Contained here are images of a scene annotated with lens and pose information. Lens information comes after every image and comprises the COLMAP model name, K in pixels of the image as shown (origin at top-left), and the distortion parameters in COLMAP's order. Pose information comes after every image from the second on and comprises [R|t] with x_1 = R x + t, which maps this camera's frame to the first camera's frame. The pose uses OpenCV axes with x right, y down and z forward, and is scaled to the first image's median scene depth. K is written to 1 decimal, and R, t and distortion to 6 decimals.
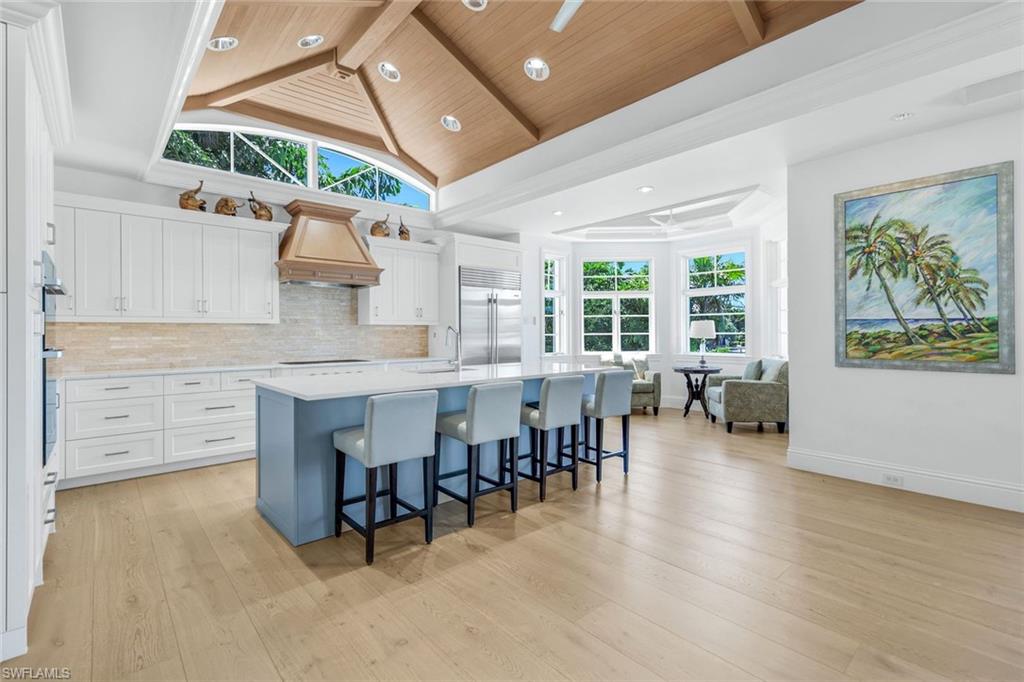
lens RADIAL K [[464.1, 0, 510.4], [0, 464.1, 333.4], [0, 0, 1]] dist [0.002444, 0.000555]
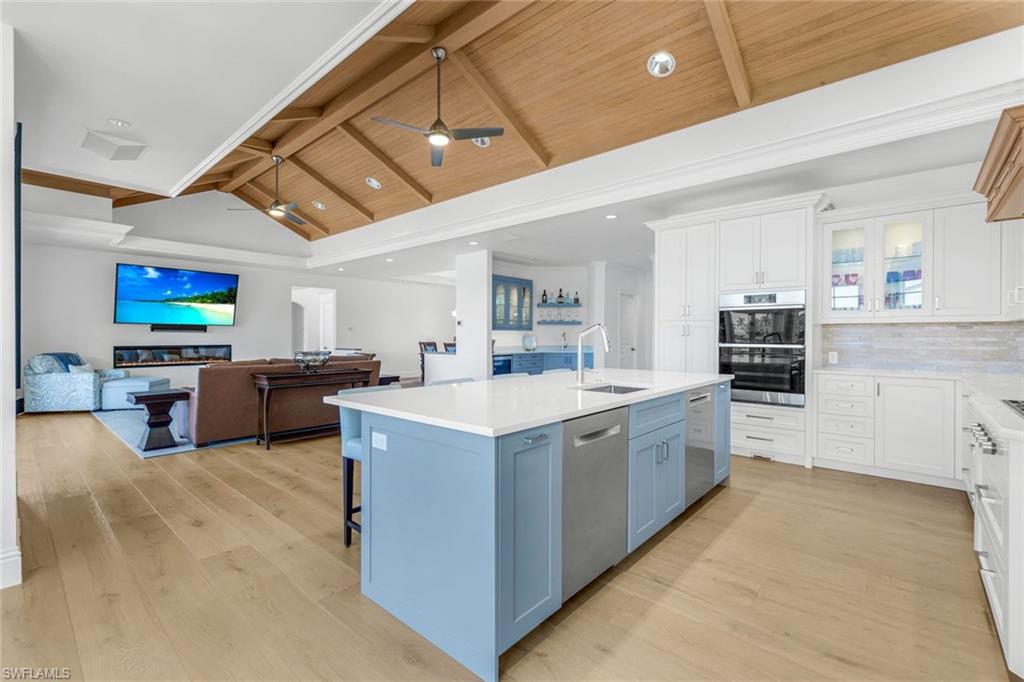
lens RADIAL K [[451.4, 0, 510.6], [0, 451.4, 336.5], [0, 0, 1]] dist [0.001557, 0.000152]
pose [[-0.992604, 0.004148, -0.121328, 0.086598], [0.003991, 0.999991, 0.001538, 0.000926], [0.121333, 0.001042, -0.992611, 1.488444]]
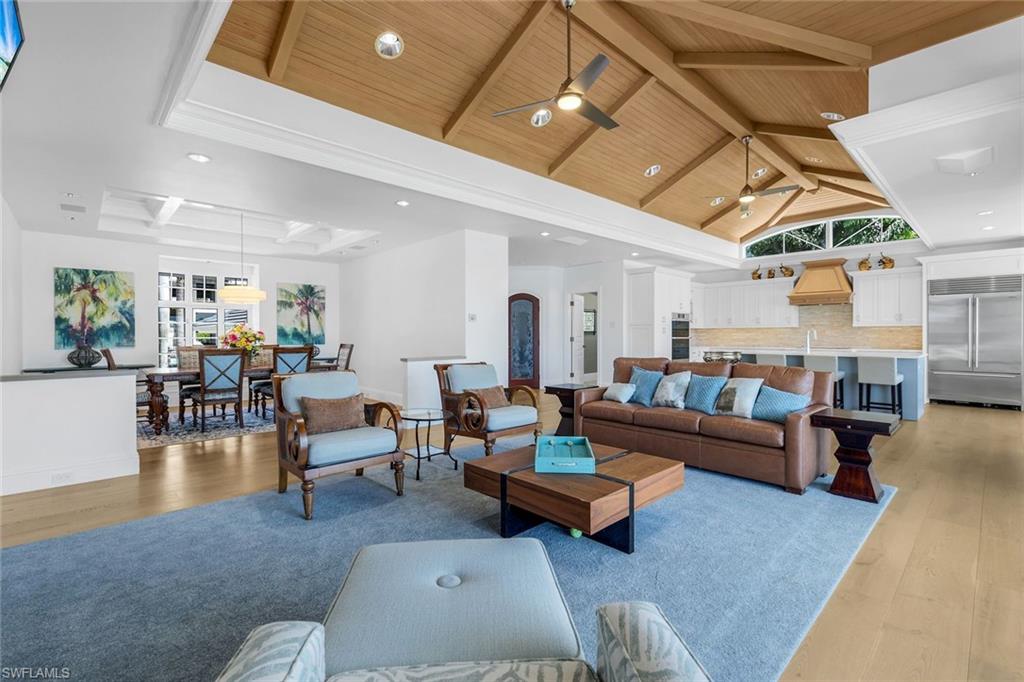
lens RADIAL K [[451.4, 0, 510.6], [0, 451.4, 336.5], [0, 0, 1]] dist [0.001557, 0.000152]
pose [[0.030706, 0.007445, -0.999501, 1.513218], [0.003413, 0.999966, 0.007553, -0.000727], [0.999523, -0.003643, 0.030679, -0.285489]]
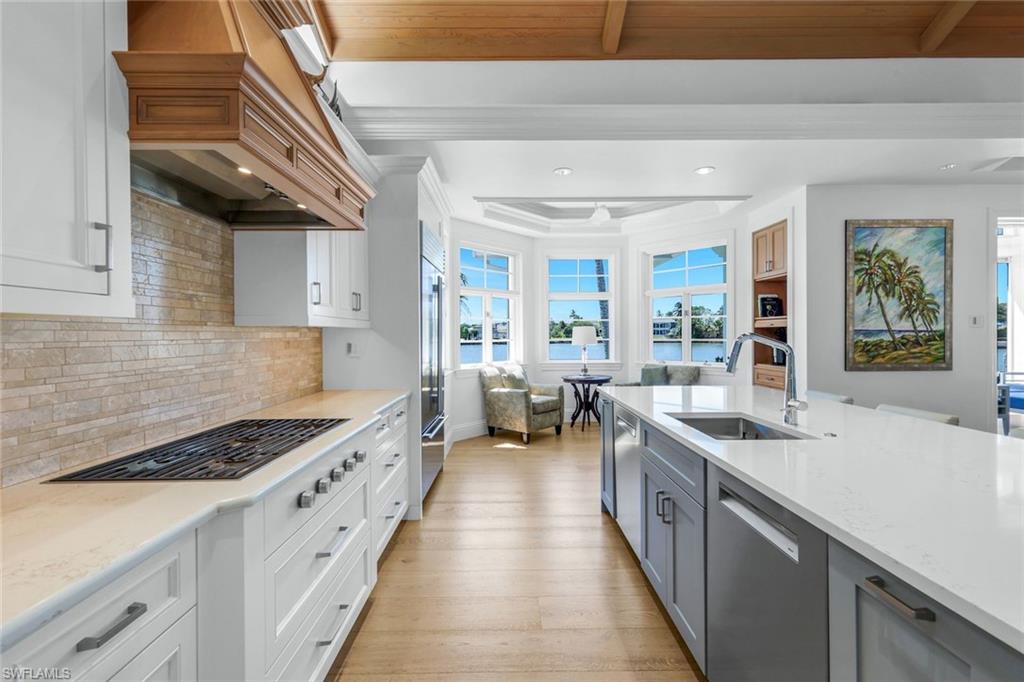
lens RADIAL K [[460.2, 0, 511.2], [0, 460.2, 336.4], [0, 0, 1]] dist [0.006476, 0.000140]
pose [[0.655630, -0.000790, 0.755081, -0.602047], [0.000785, 1.000000, 0.000365, -0.012423], [-0.755081, 0.000353, 0.655631, 0.762421]]
